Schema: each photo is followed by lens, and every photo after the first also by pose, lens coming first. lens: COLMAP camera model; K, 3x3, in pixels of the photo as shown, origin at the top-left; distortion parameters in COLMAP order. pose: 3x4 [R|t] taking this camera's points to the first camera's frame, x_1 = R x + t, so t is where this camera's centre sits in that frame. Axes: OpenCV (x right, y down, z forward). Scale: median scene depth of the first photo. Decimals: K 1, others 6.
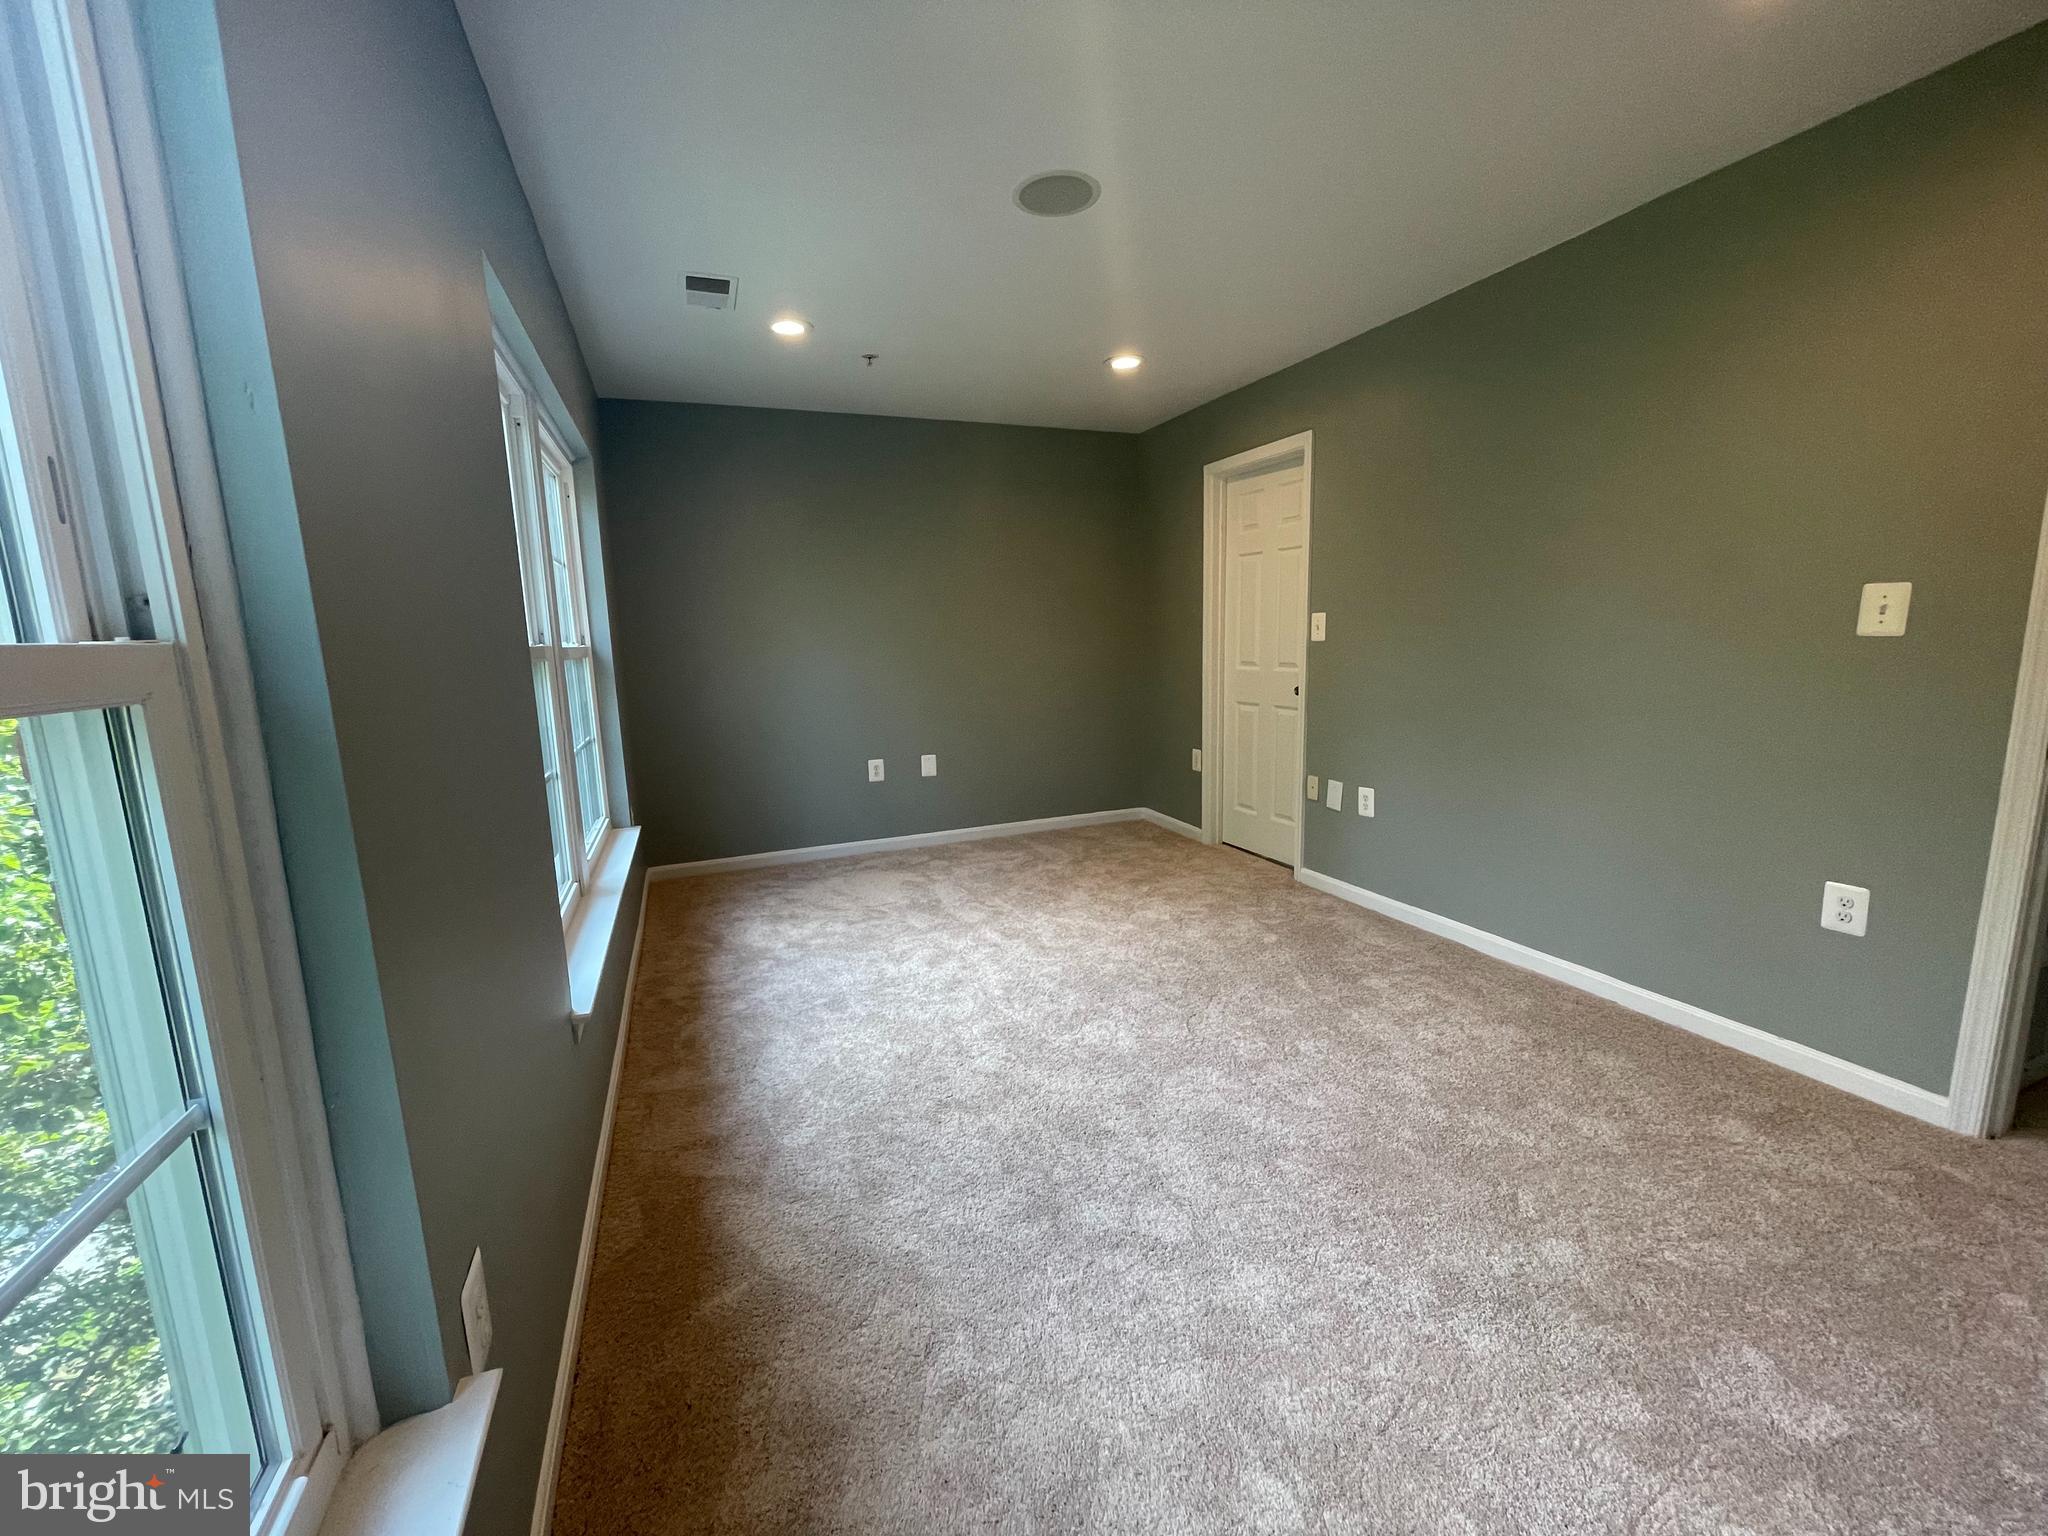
lens RADIAL K [[820.7, 0, 1017.0], [0, 820.7, 768.5], [0, 0, 1]] dist [0.001706, 0.000257]
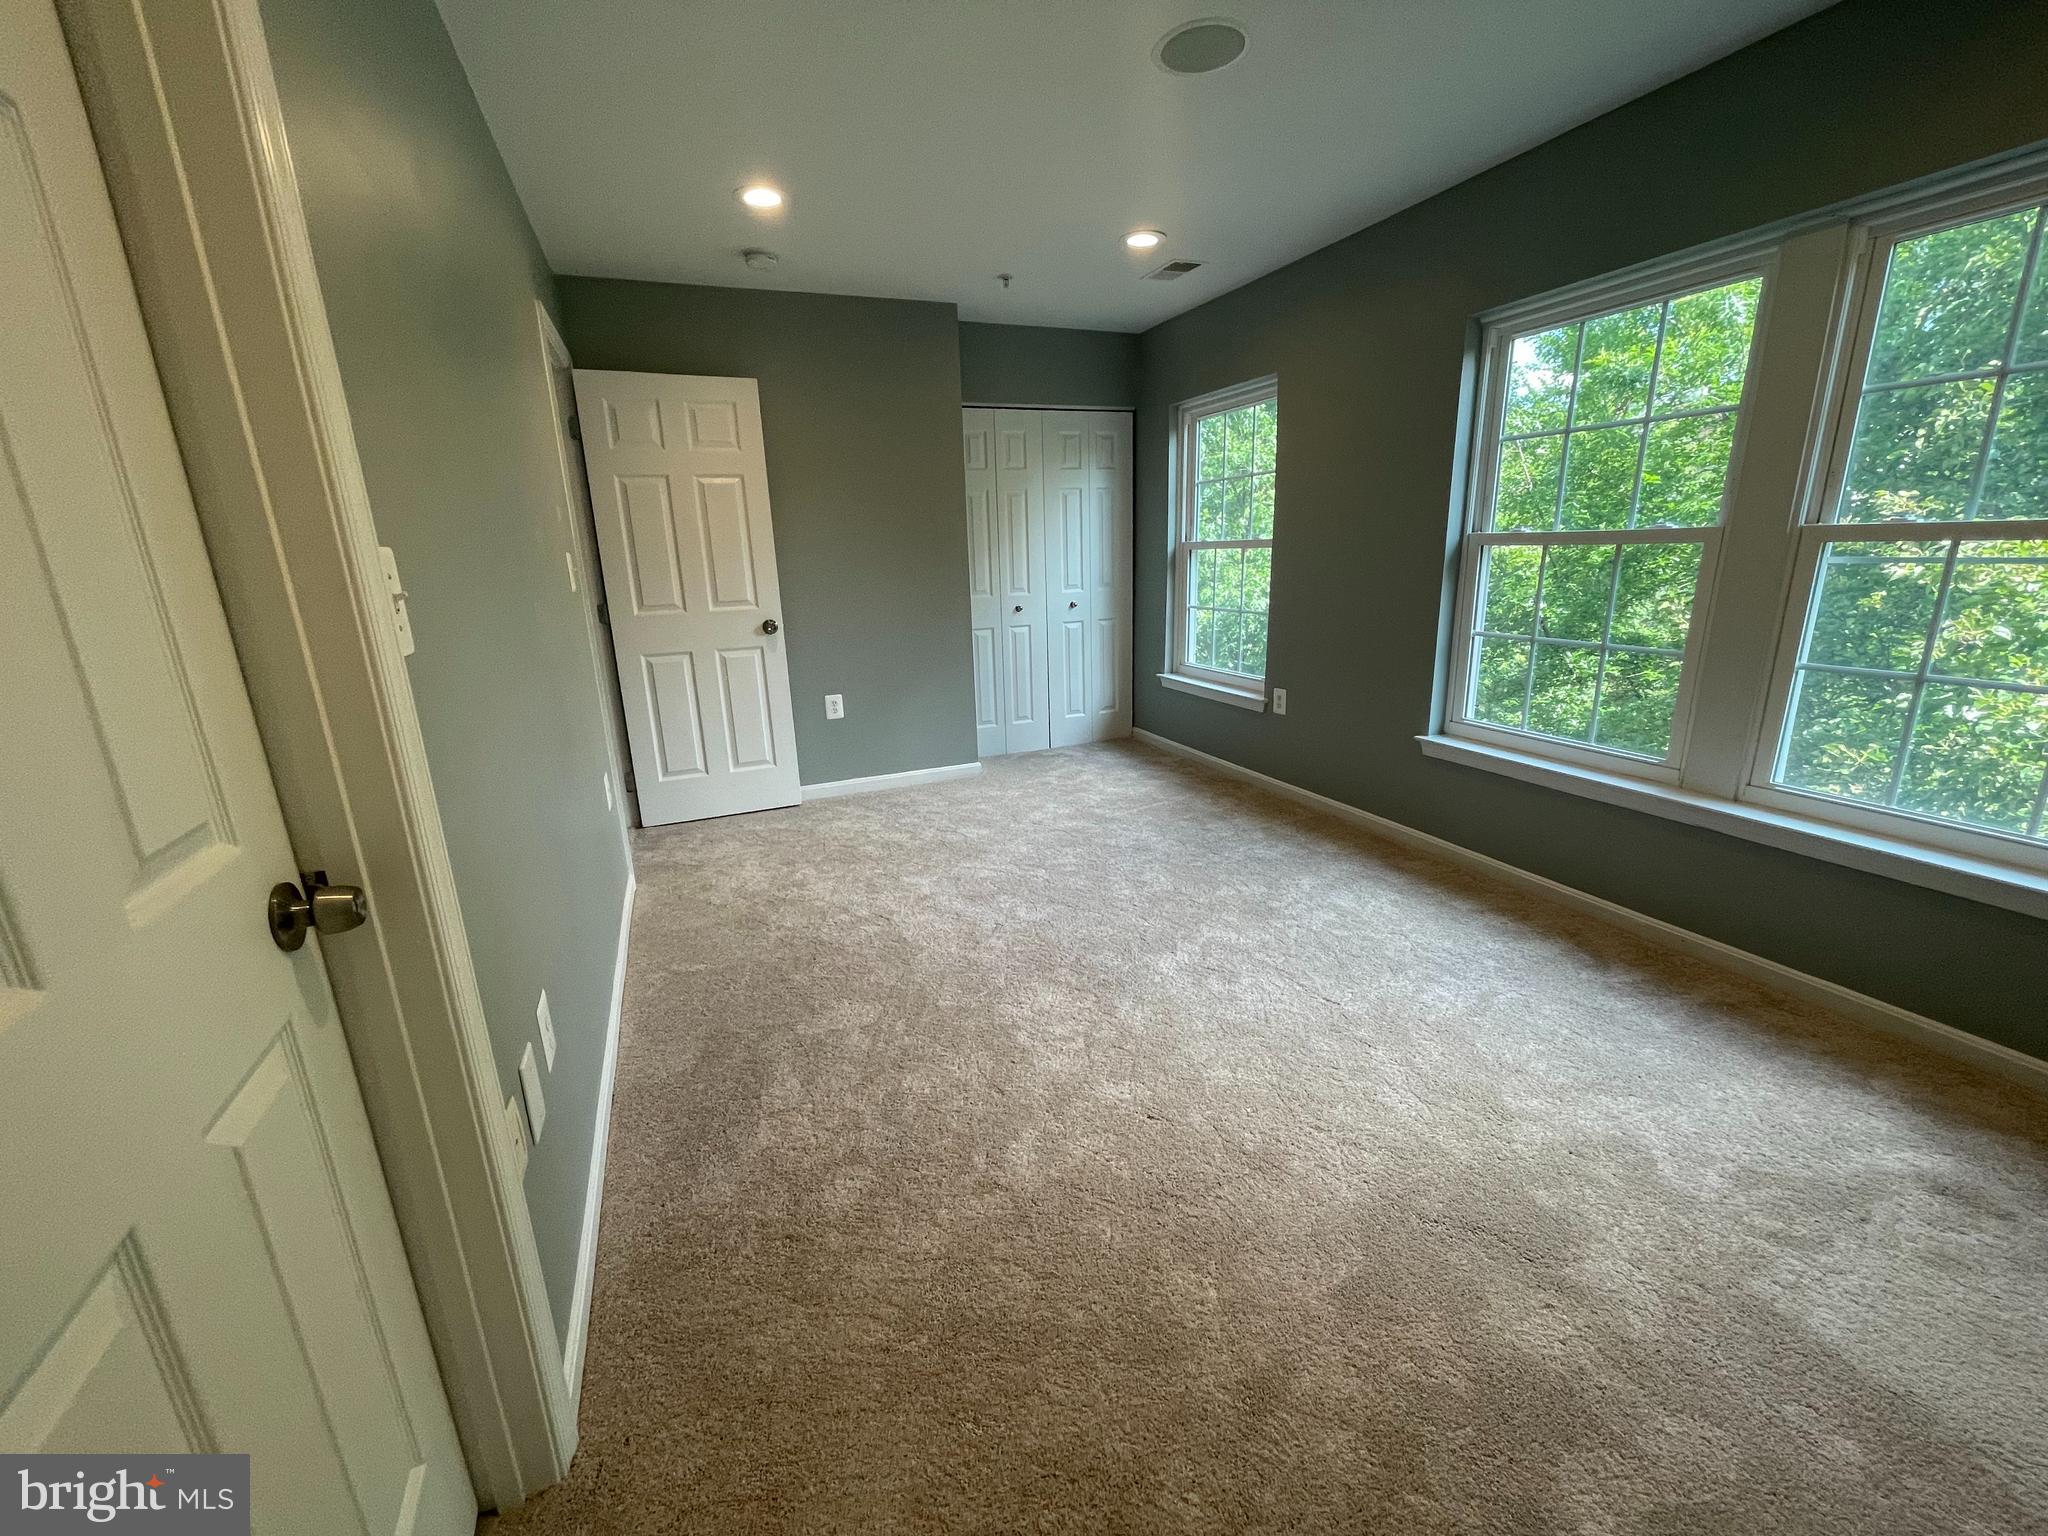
lens RADIAL K [[820.7, 0, 1017.0], [0, 820.7, 768.5], [0, 0, 1]] dist [0.001706, 0.000257]
pose [[-0.998228, 0.058578, 0.010500, 0.179863], [0.057595, 0.906509, 0.418240, -0.235282], [0.014981, 0.418104, -0.908276, 1.314093]]
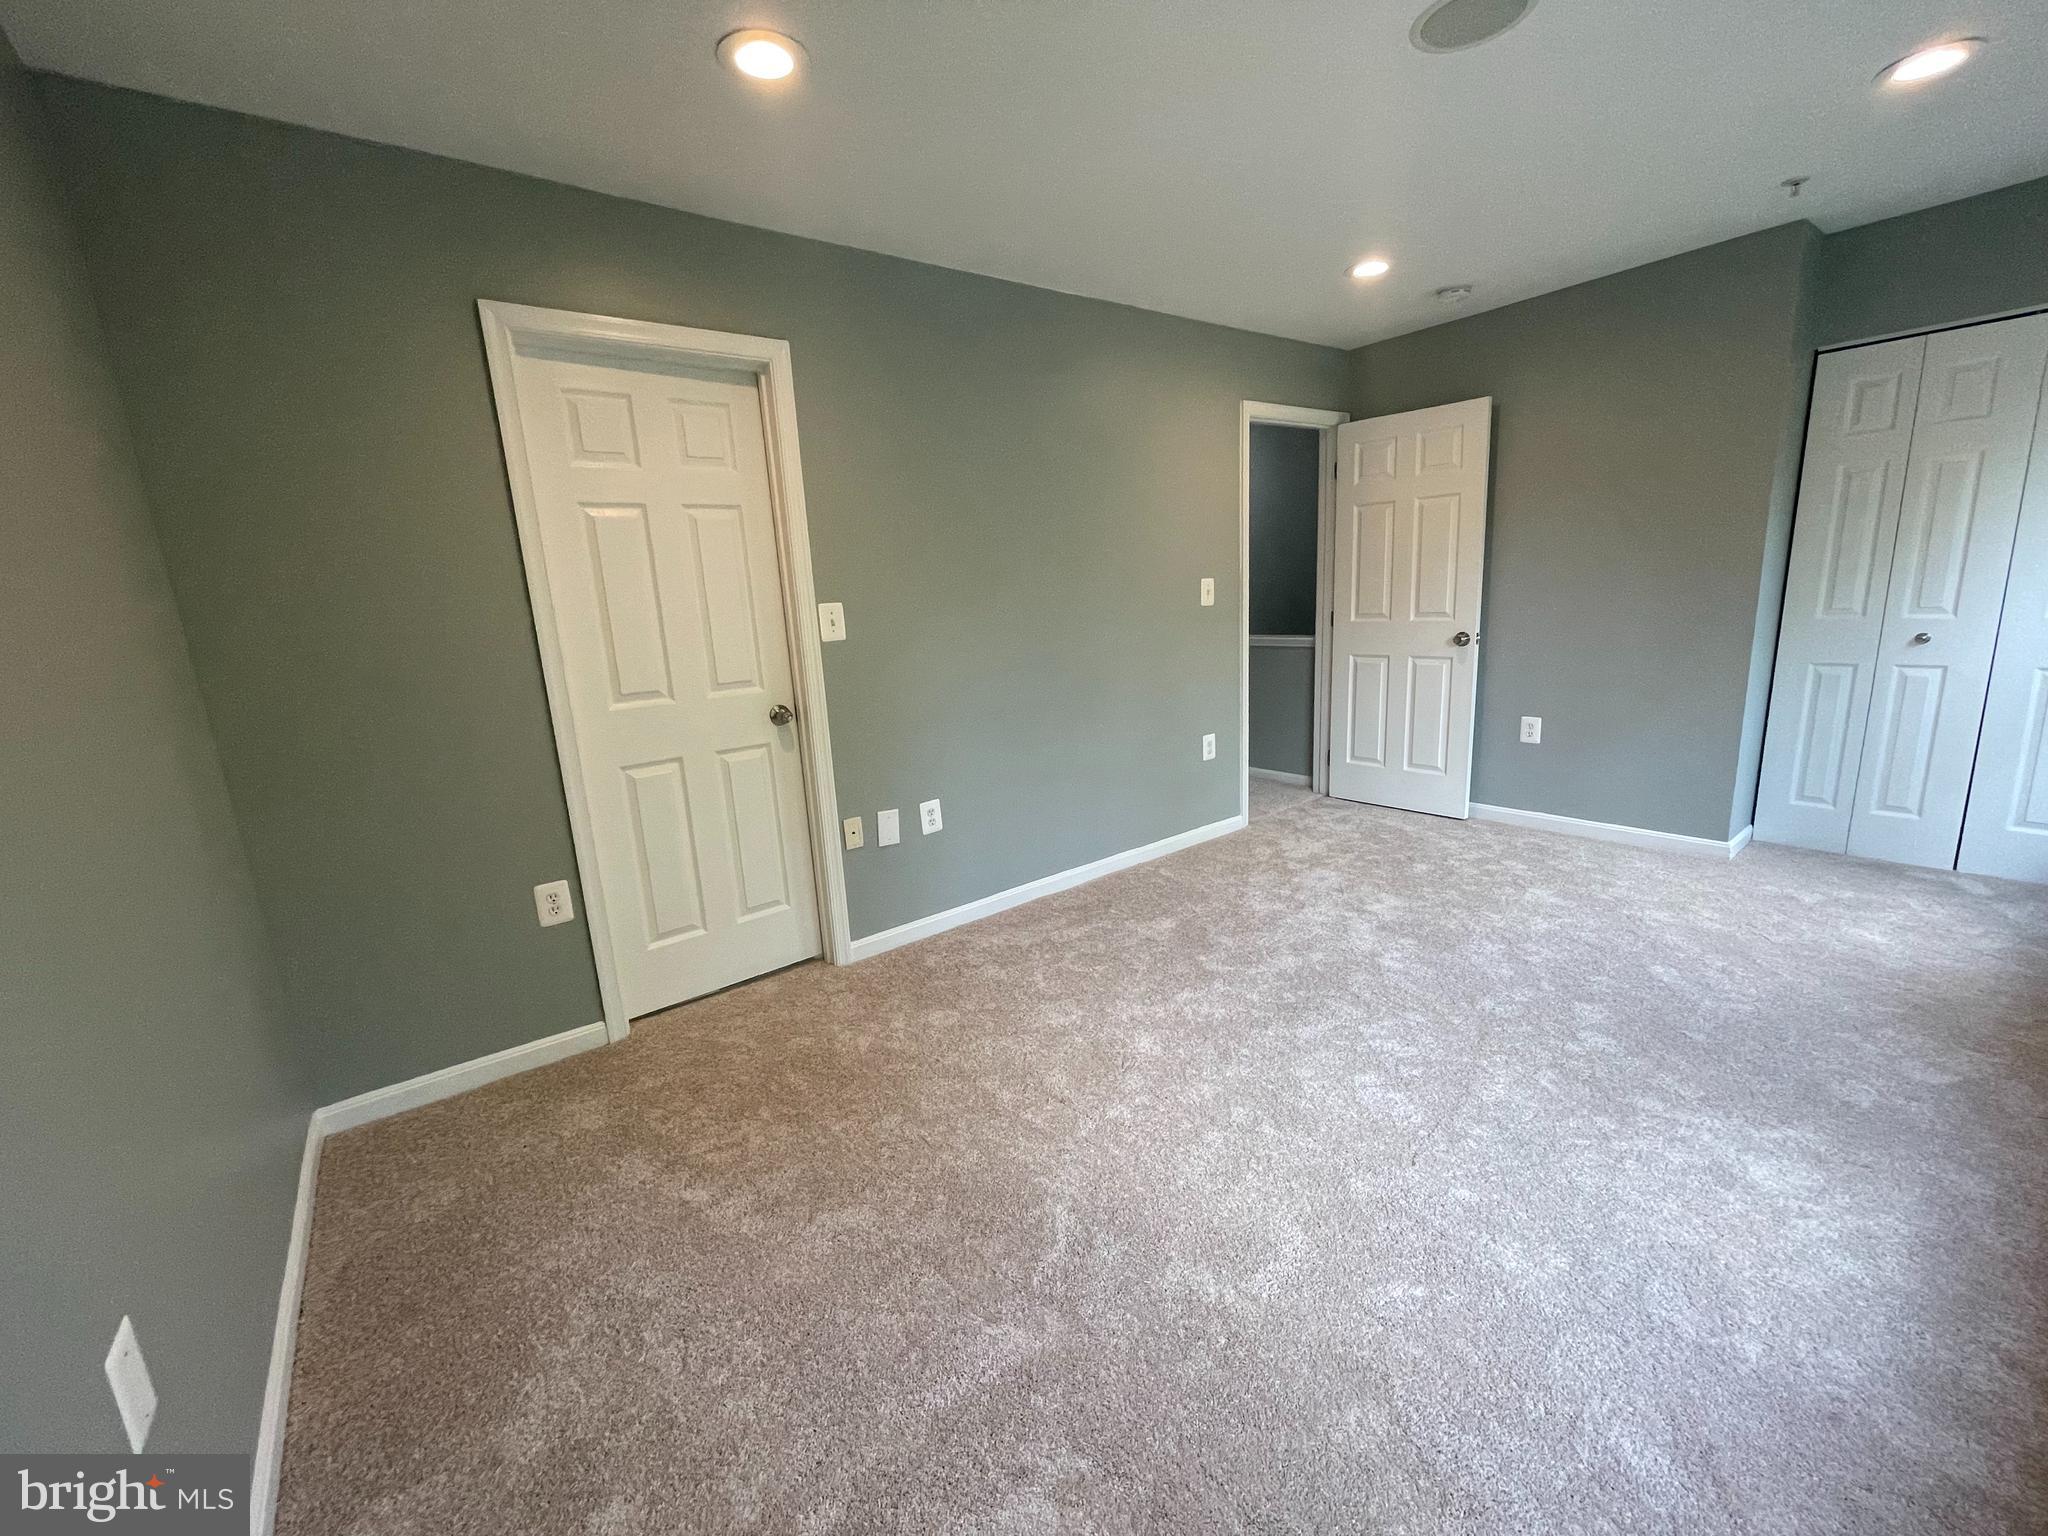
lens RADIAL K [[821.8, 0, 1024.0], [0, 821.8, 768.0], [0, 0, 1]] dist [-0.002090, -0.000286]
pose [[-0.258701, -0.157646, 0.953007, -0.424746], [0.224858, 0.949662, 0.218132, -0.176623], [-0.939421, 0.270722, -0.210230, 1.070793]]
